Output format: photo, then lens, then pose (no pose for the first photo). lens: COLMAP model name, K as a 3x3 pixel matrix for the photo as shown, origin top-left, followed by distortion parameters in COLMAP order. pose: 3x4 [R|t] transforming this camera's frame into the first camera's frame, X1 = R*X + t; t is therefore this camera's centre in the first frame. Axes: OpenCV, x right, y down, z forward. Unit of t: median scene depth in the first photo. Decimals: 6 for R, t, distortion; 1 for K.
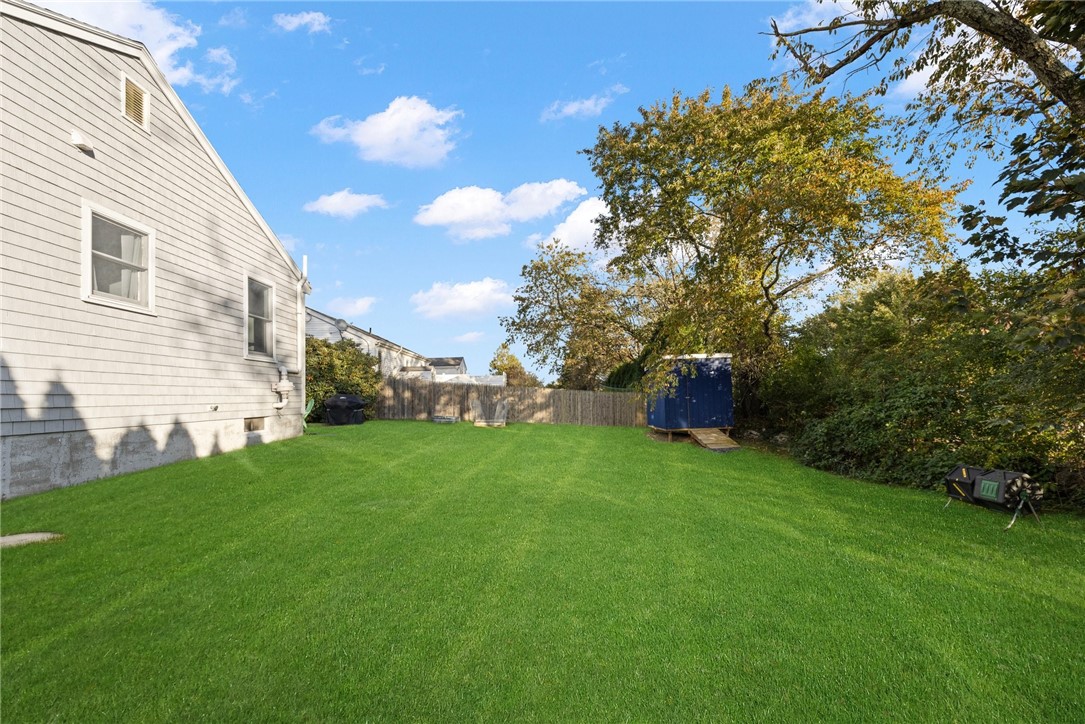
lens RADIAL K [[451.3, 0, 542.6], [0, 451.3, 402.2], [0, 0, 1]] dist [0.000430, 0.000135]
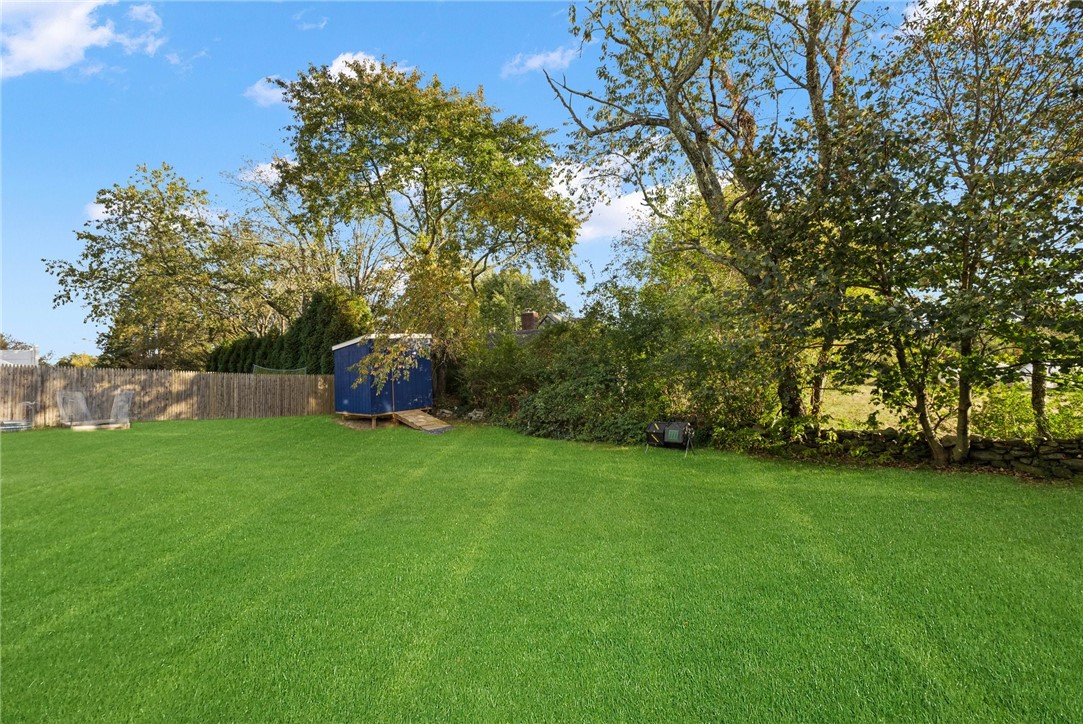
lens RADIAL K [[500.7, 0, 539.6], [0, 500.7, 373.6], [0, 0, 1]] dist [-0.001128, 0.000508]
pose [[0.721968, -0.019276, 0.691658, -0.159989], [0.030336, 0.999532, -0.003810, -0.007820], [-0.691261, 0.023733, 0.722215, 0.022545]]
